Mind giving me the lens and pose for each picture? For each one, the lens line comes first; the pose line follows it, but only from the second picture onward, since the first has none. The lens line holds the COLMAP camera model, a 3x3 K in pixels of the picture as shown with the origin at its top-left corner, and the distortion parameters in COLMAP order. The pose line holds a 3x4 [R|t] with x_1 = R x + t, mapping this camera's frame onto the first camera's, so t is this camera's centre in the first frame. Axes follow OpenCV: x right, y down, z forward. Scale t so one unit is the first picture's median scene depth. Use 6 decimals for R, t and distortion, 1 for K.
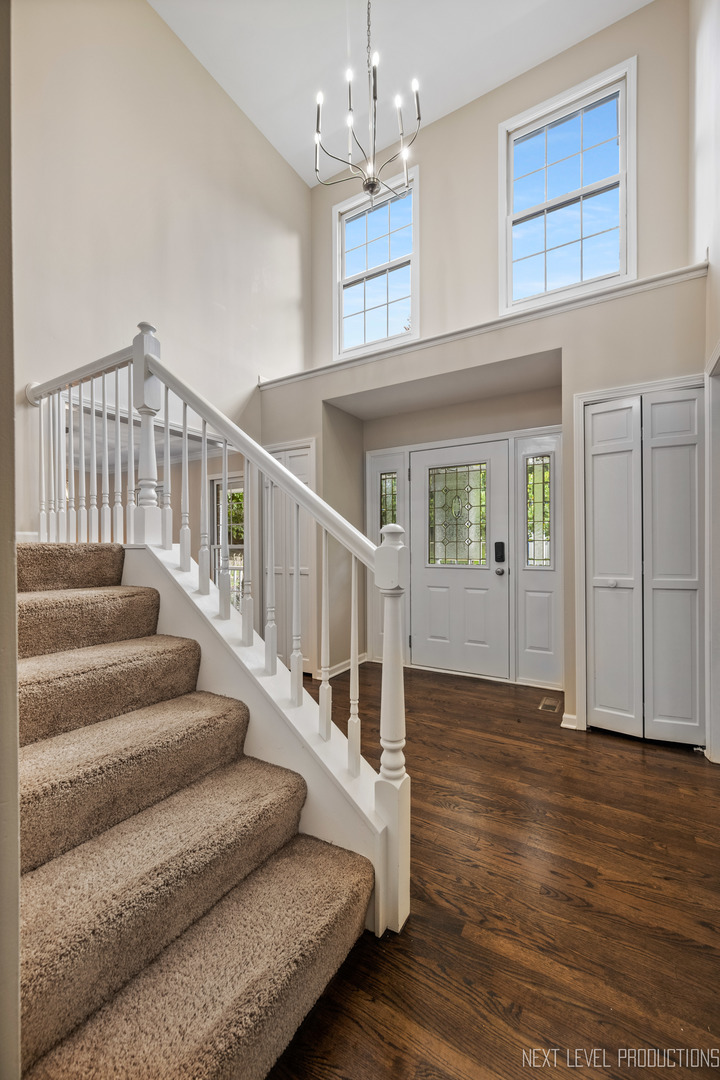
lens RADIAL K [[430.9, 0, 360.0], [0, 430.9, 540.0], [0, 0, 1]] dist [-0.000011, 0.000075]
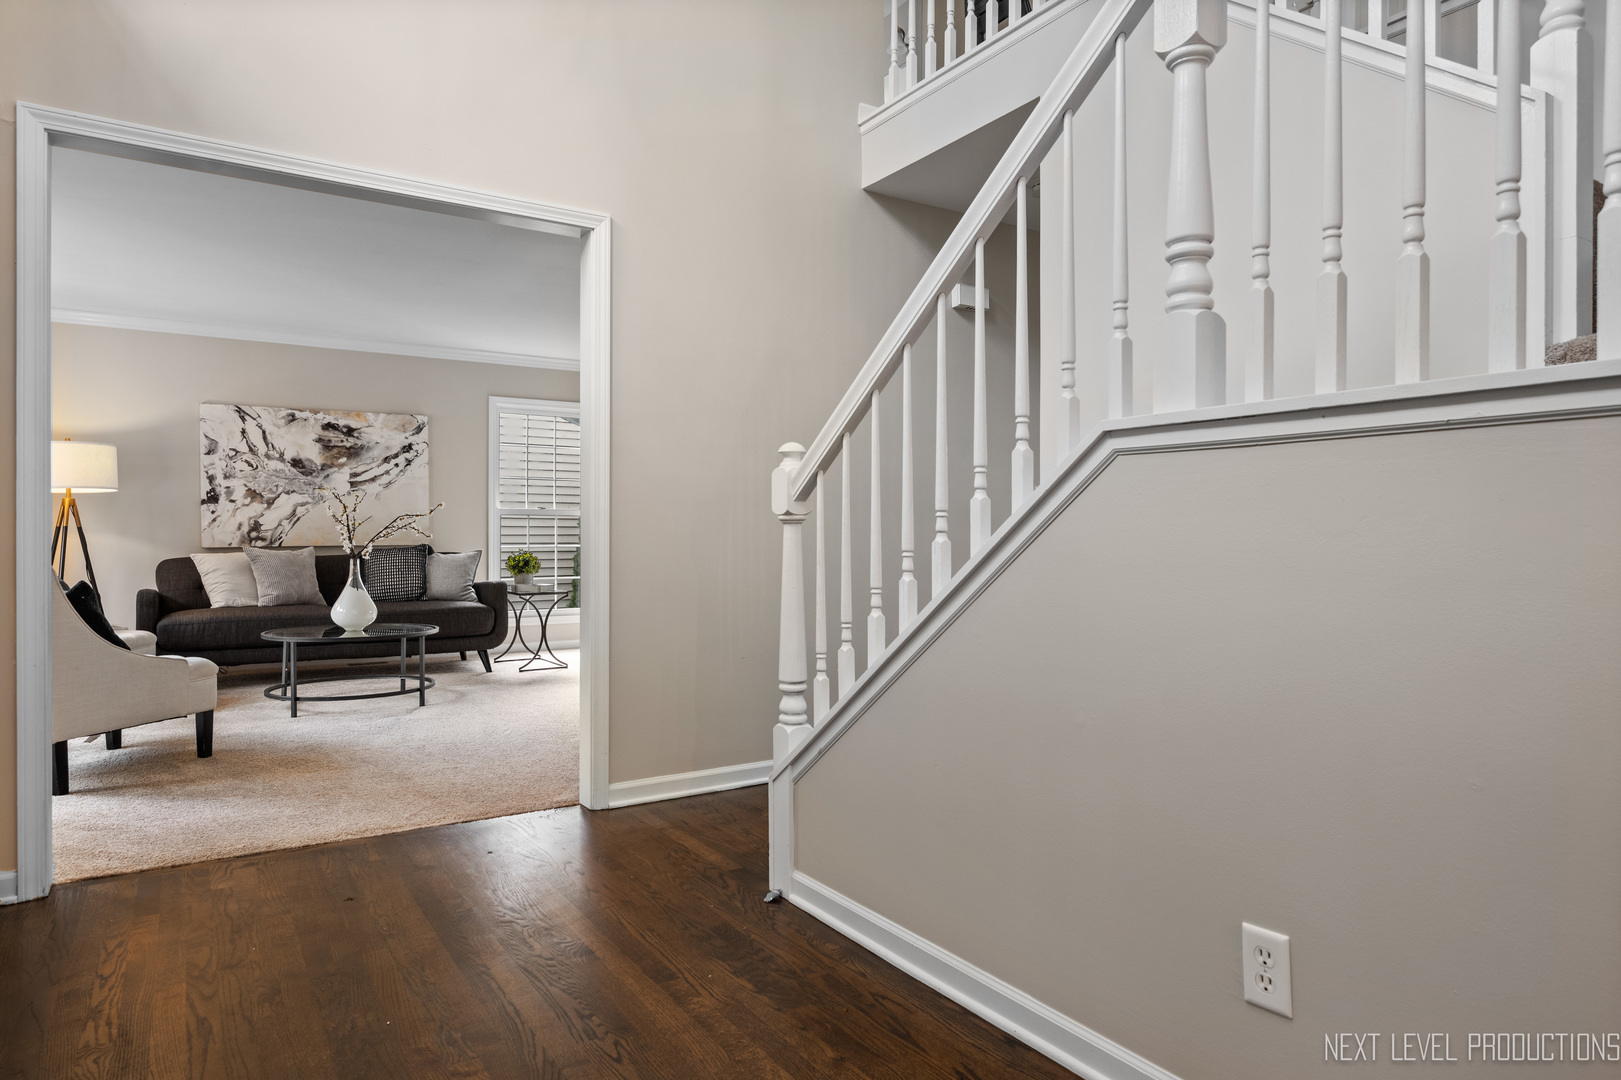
lens RADIAL K [[959.6, 0, 810.5], [0, 959.6, 540.0], [0, 0, 1]] dist [-0.000085, -0.000013]
pose [[-0.901854, -0.000235, 0.432042, -0.798520], [-0.001745, 0.999994, -0.003099, 0.174284], [-0.432038, -0.003548, -0.901848, 2.746187]]
